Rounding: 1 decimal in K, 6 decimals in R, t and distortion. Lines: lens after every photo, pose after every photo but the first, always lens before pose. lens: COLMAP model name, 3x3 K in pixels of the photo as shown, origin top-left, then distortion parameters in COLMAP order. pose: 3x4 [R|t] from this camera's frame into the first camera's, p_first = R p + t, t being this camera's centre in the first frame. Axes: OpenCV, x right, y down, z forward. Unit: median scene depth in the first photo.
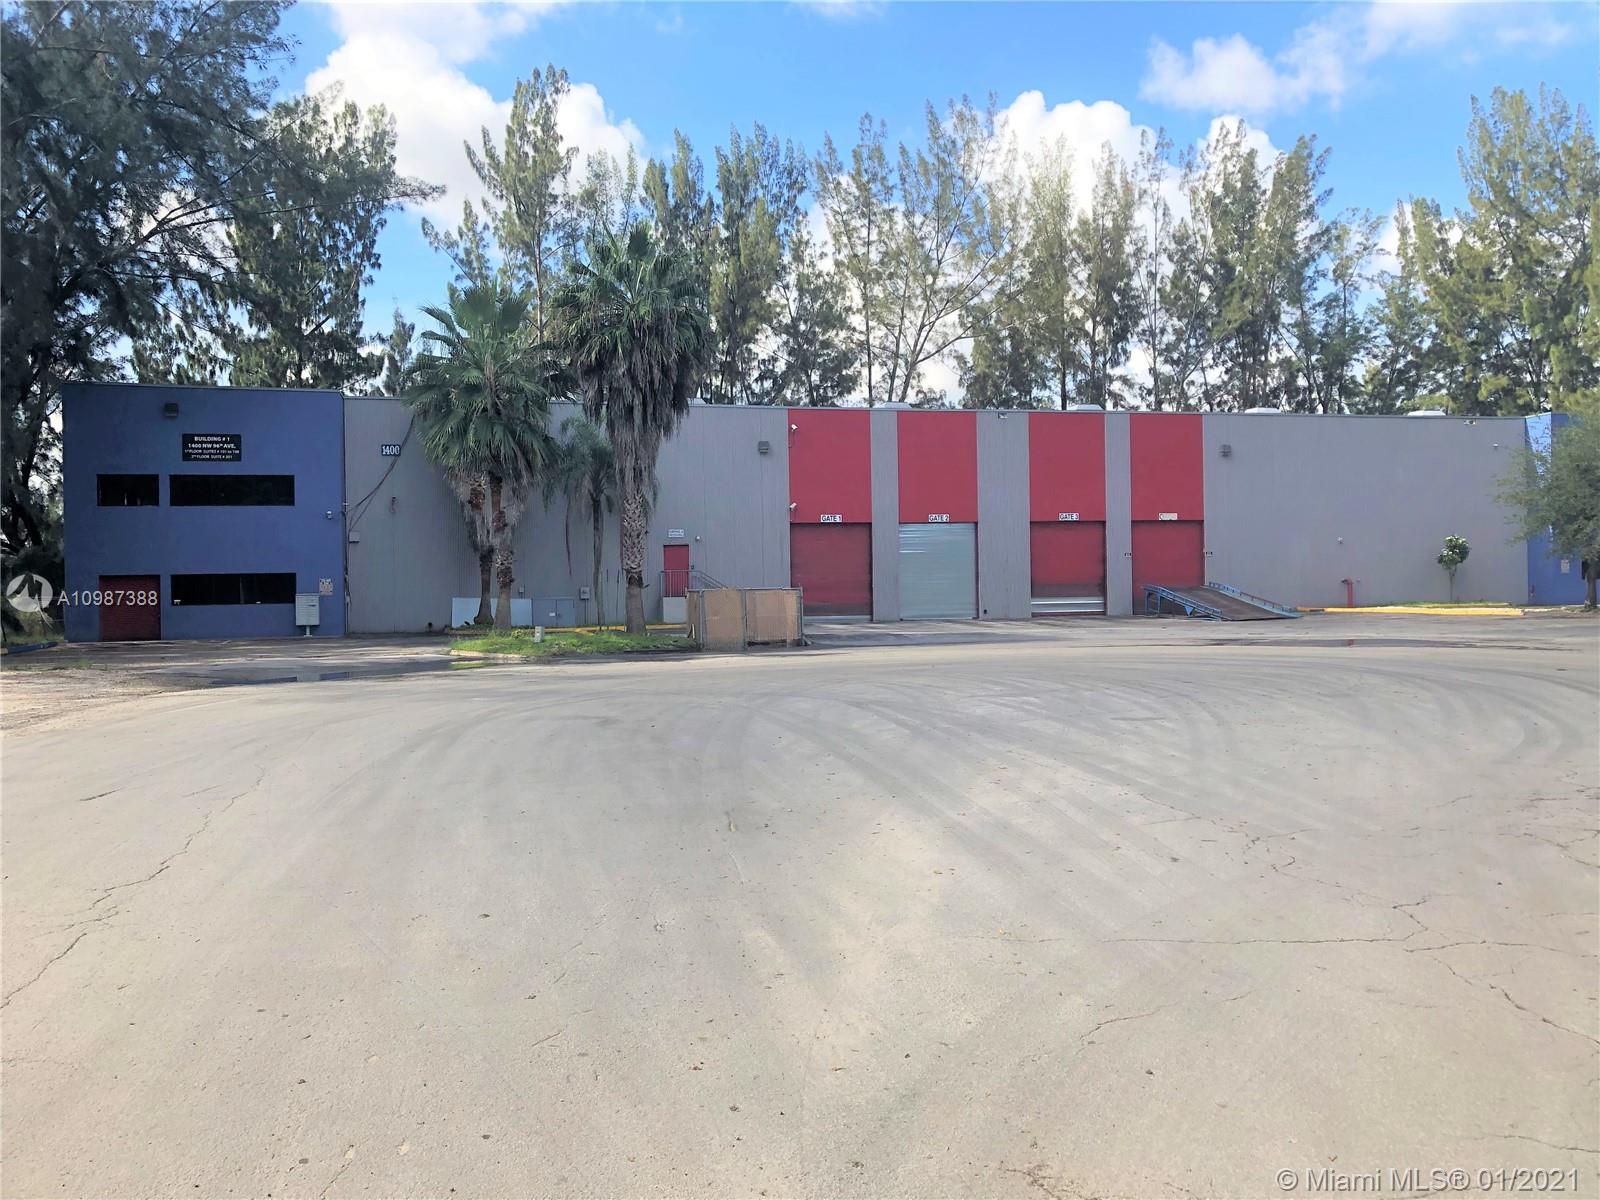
lens RADIAL K [[1293.4, 0, 800.0], [0, 1293.4, 600.0], [0, 0, 1]] dist [-0.010941, 0.005183]
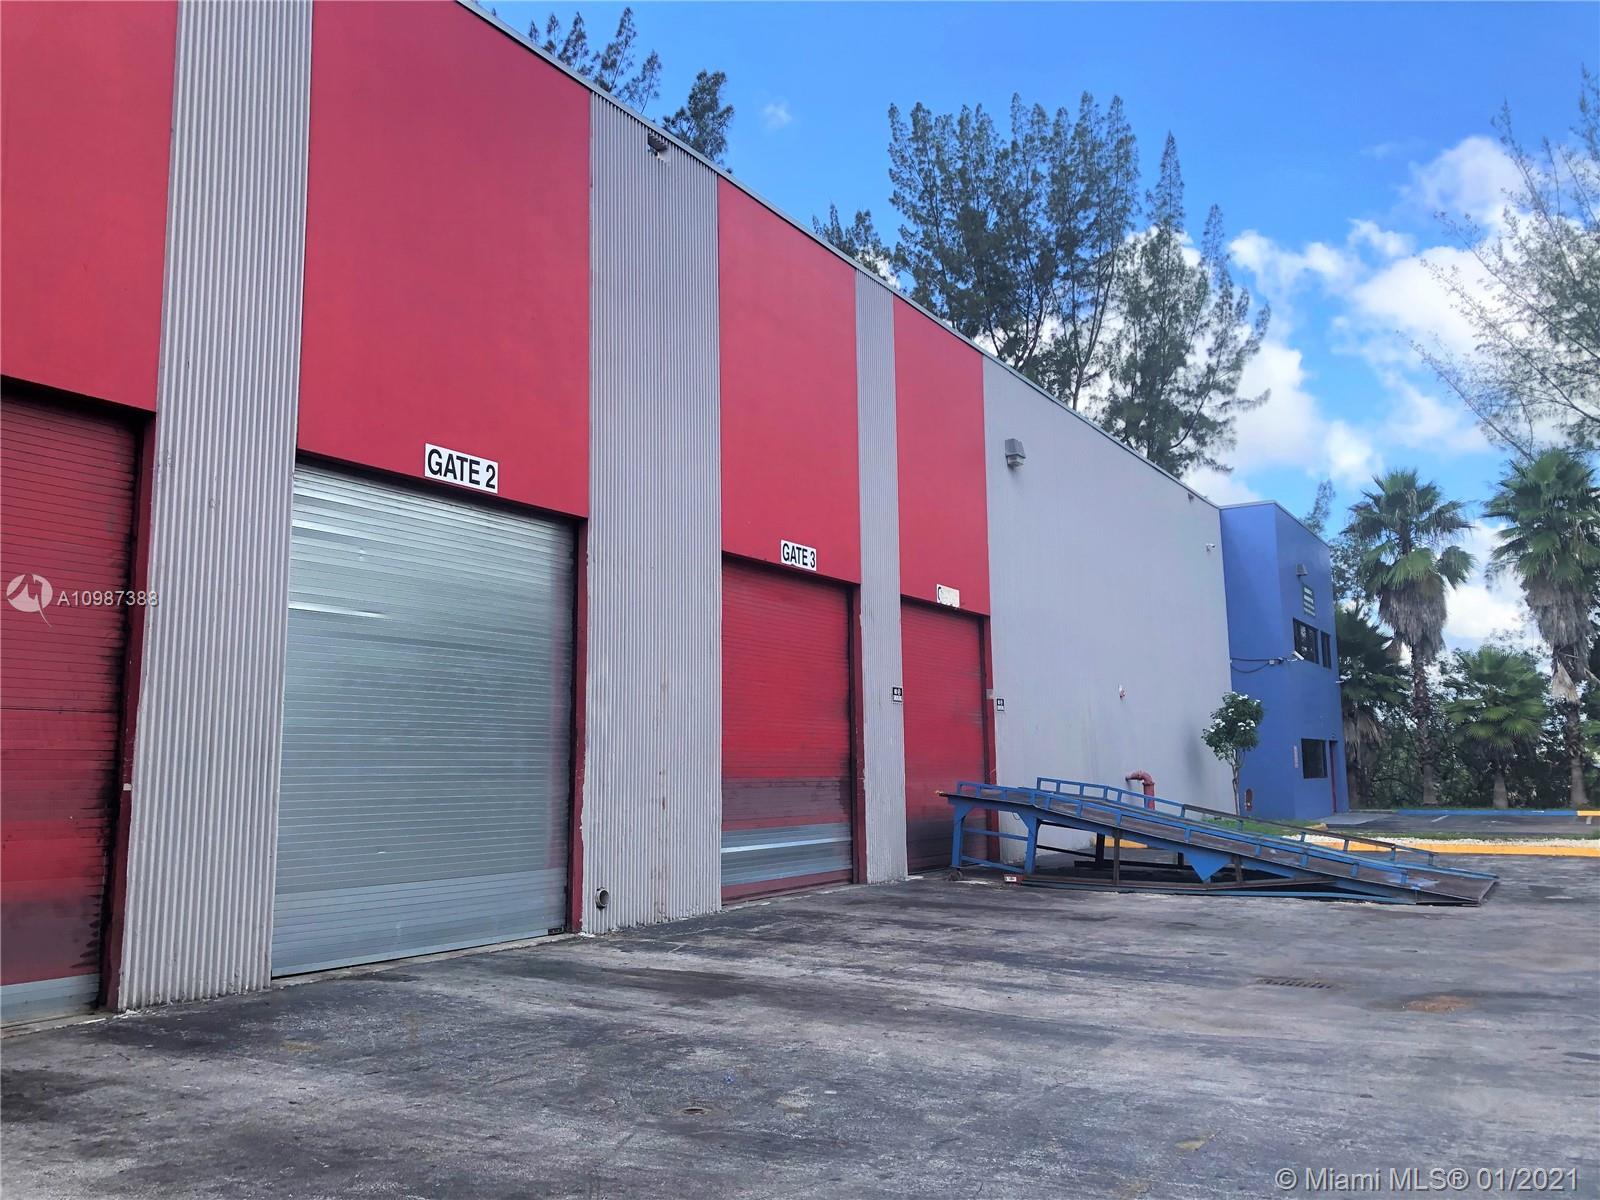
lens RADIAL K [[1293.4, 0, 800.0], [0, 1293.4, 600.0], [0, 0, 1]] dist [-0.010941, 0.005183]
pose [[0.708984, 0.100256, 0.698062, -0.000173], [0.001874, 0.989572, -0.144026, -0.010784], [-0.705222, 0.103420, 0.701403, 0.782876]]
